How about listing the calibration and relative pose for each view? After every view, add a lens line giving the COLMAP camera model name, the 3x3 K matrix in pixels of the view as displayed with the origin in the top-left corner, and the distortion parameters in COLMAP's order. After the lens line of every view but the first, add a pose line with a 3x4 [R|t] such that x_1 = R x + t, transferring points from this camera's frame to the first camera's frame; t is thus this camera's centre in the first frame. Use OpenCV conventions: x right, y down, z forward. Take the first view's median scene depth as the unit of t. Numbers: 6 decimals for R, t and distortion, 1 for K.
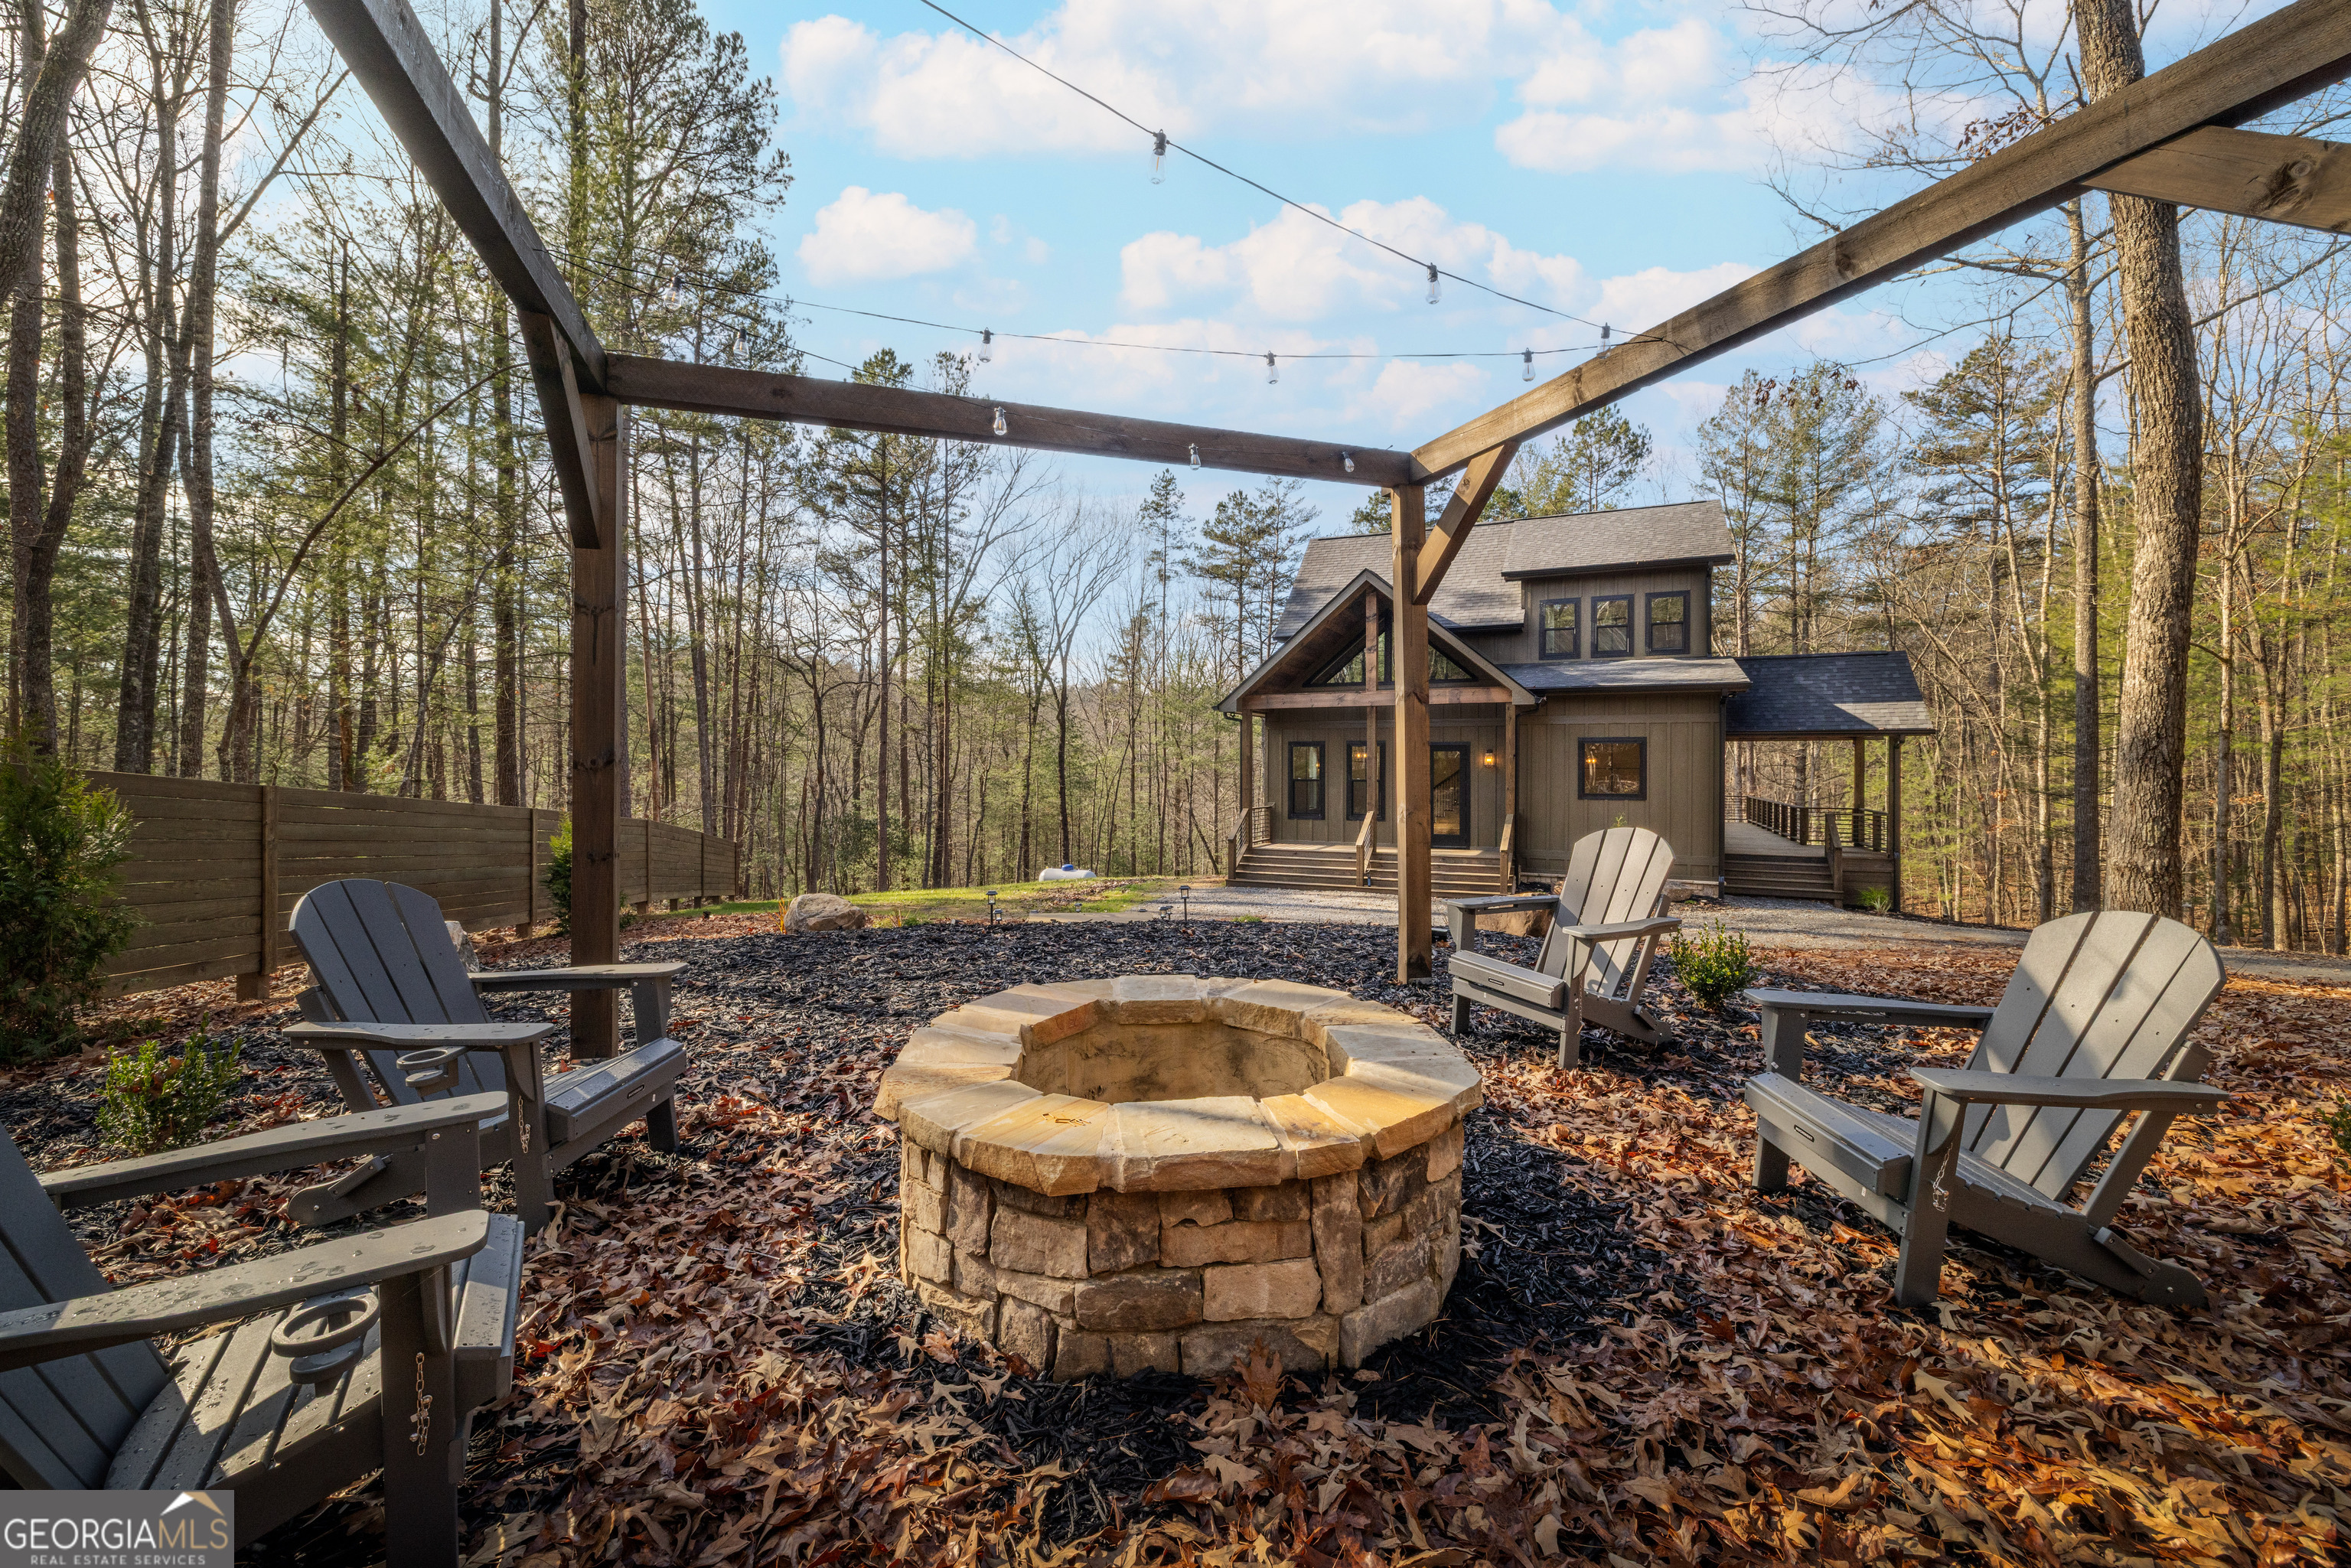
lens RADIAL K [[978.5, 0, 1173.8], [0, 978.5, 771.1], [0, 0, 1]] dist [-0.028489, 0.020659]
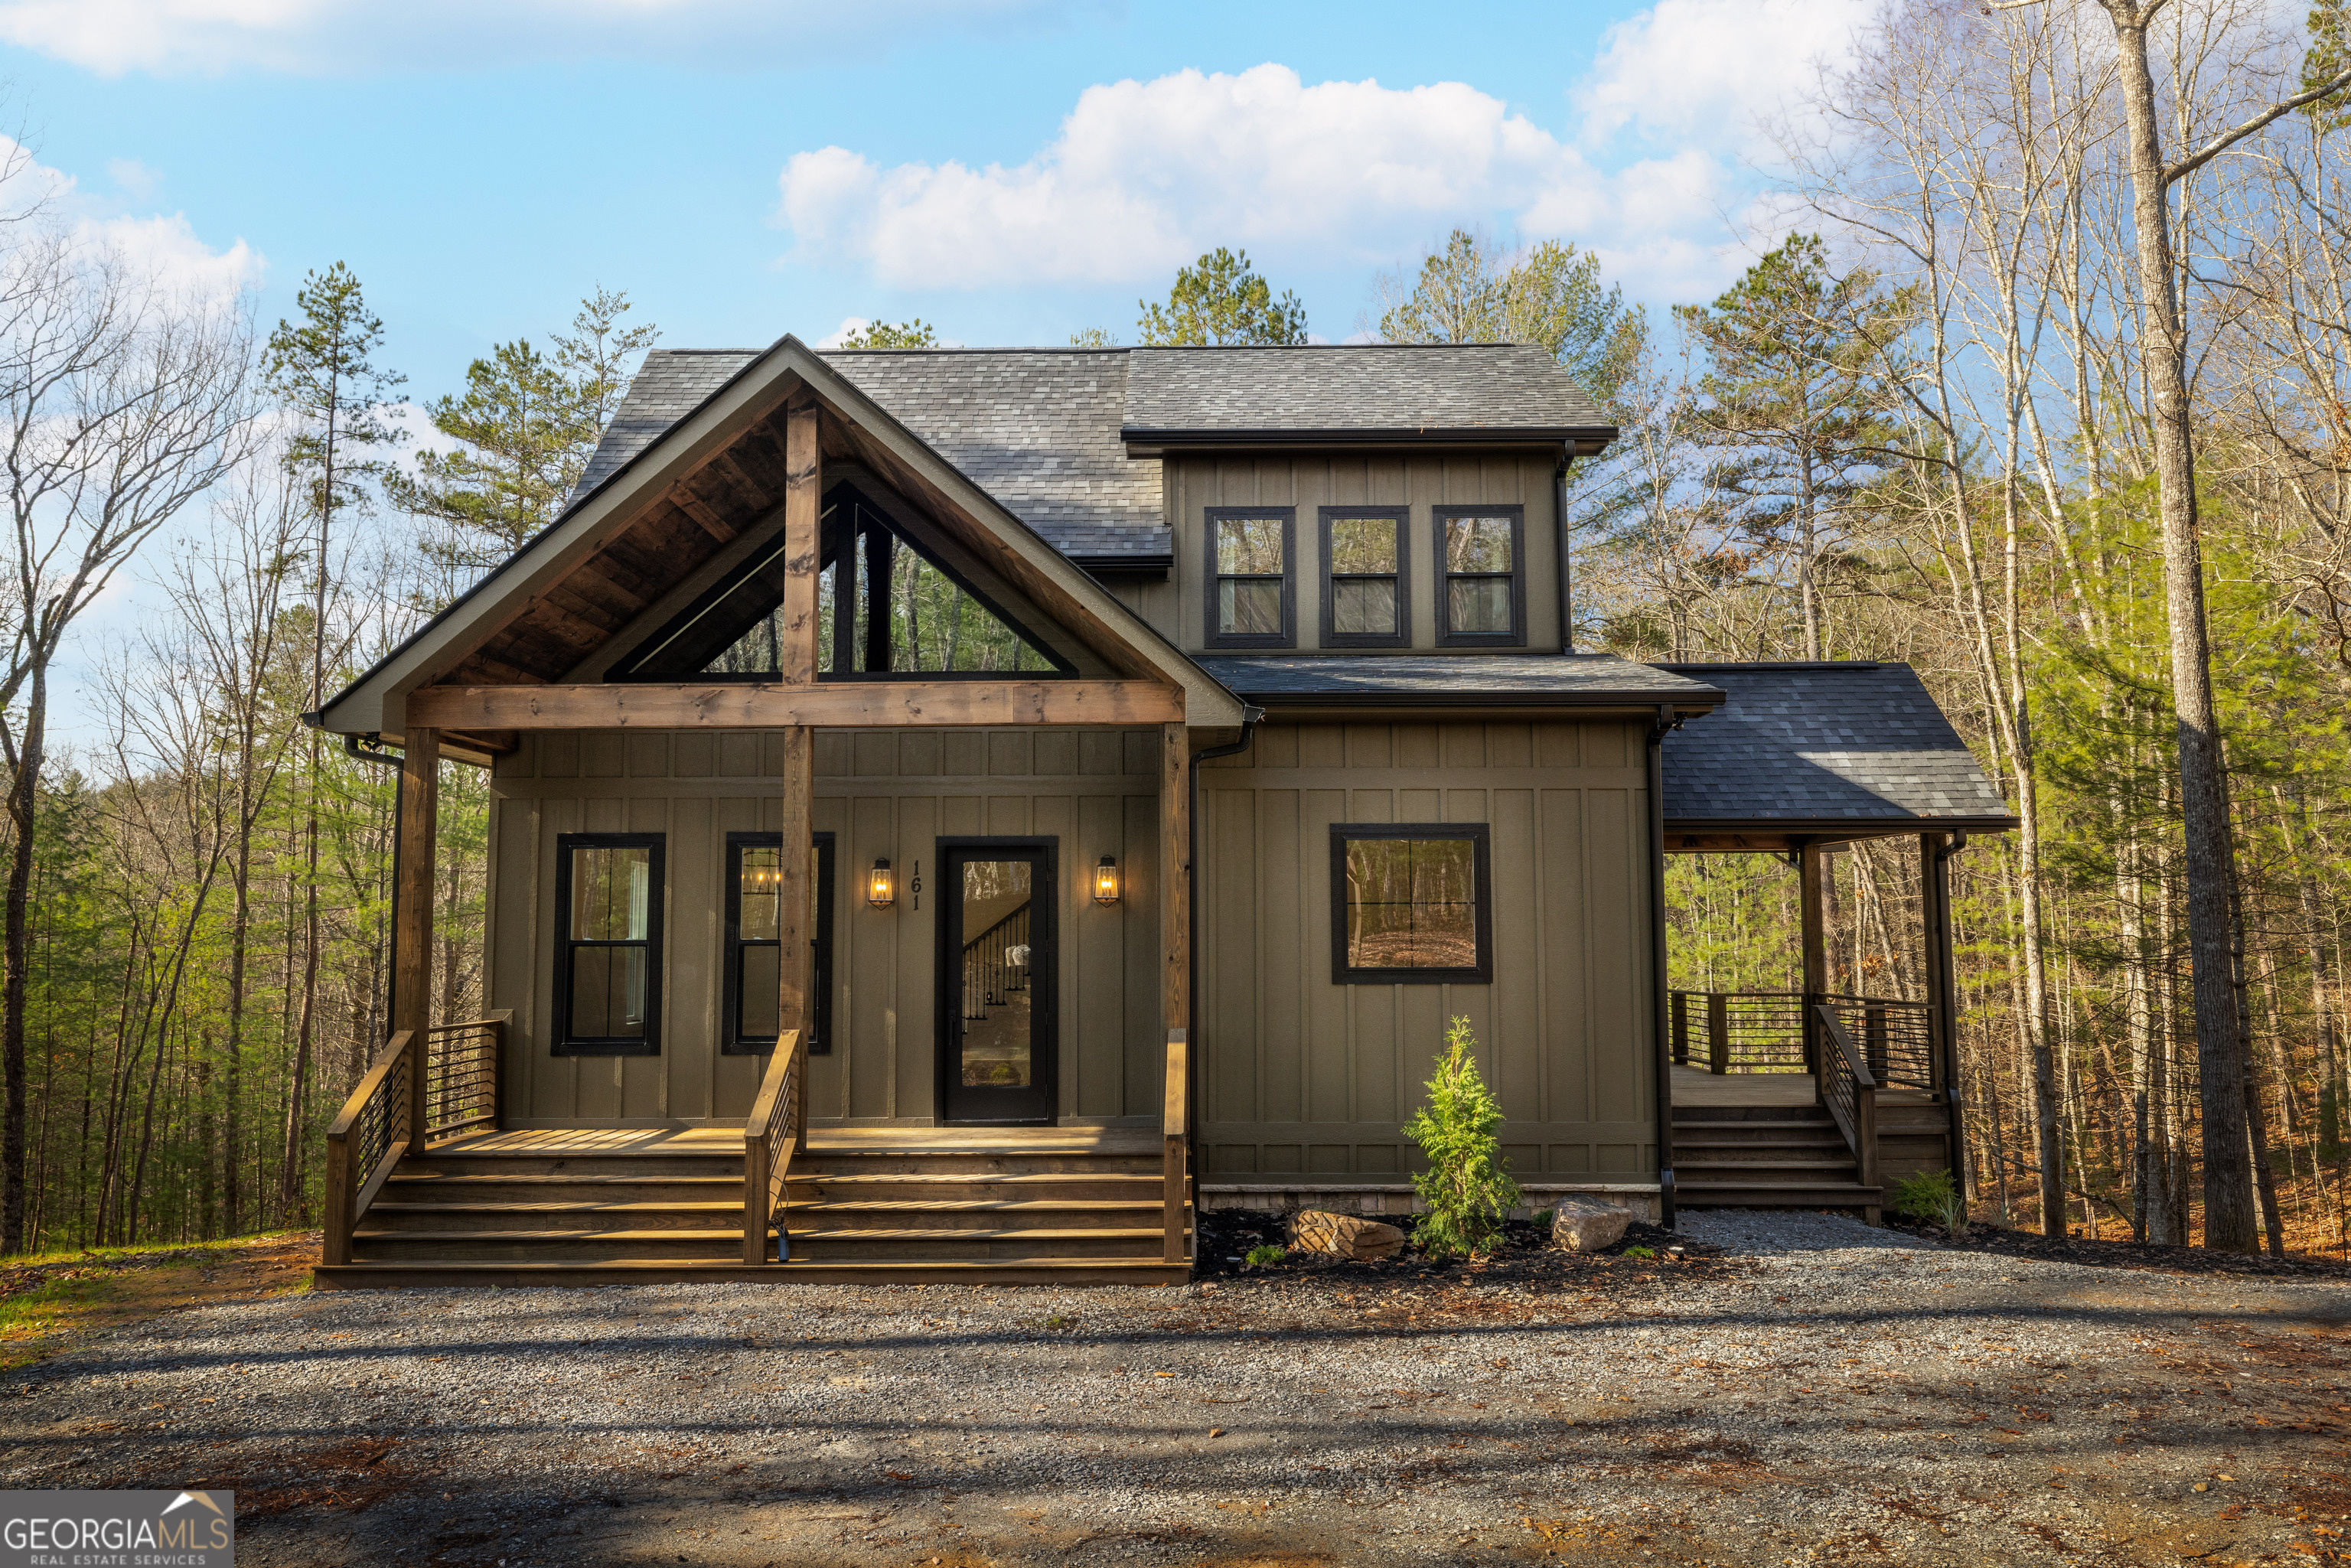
lens RADIAL K [[1667.3, 0, 1175.5], [0, 1667.3, 784.0], [0, 0, 1]] dist [0.003532, 0.001782]
pose [[0.911558, 0.030662, 0.410026, 0.073386], [0.008305, 0.995639, -0.092919, 0.009777], [-0.411087, 0.088106, 0.907328, 0.366014]]
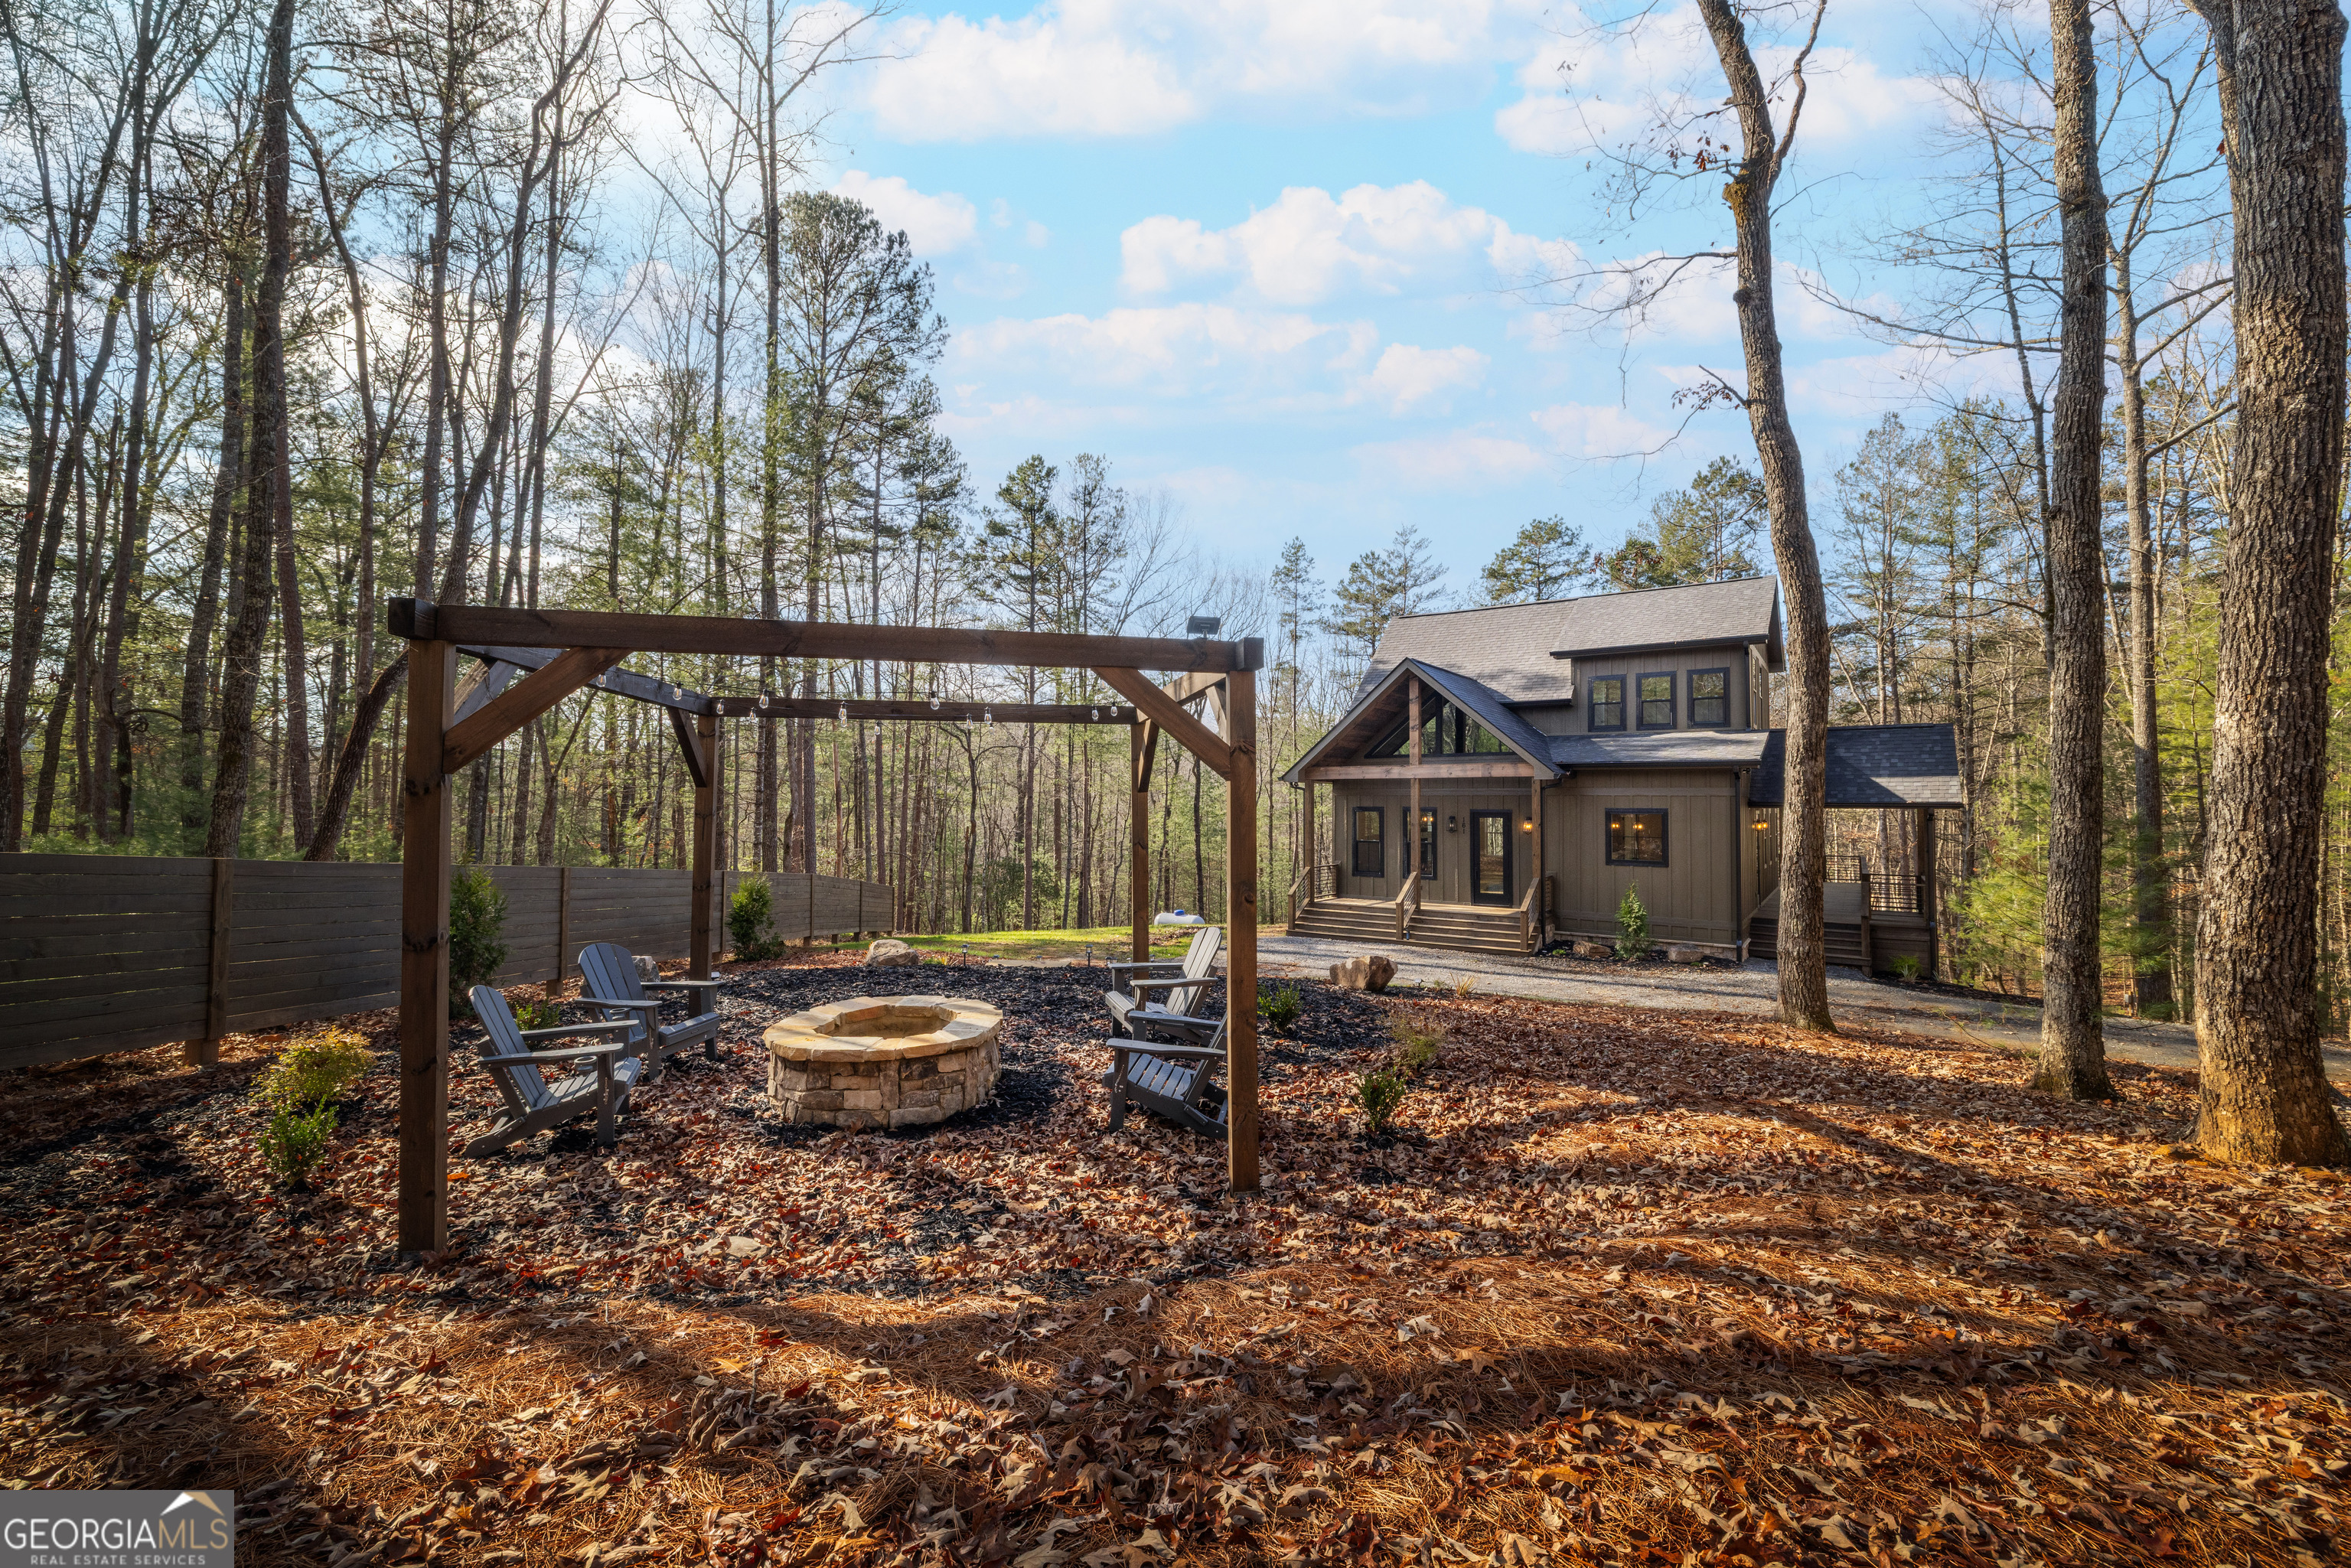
lens RADIAL K [[978.6, 0, 1172.3], [0, 978.6, 772.5], [0, 0, 1]] dist [0.000286, 0.000044]
pose [[0.982009, -0.002483, -0.188817, 0.128560], [-0.004142, 0.999390, -0.034686, -0.030040], [0.188788, 0.034844, 0.981399, -0.145902]]
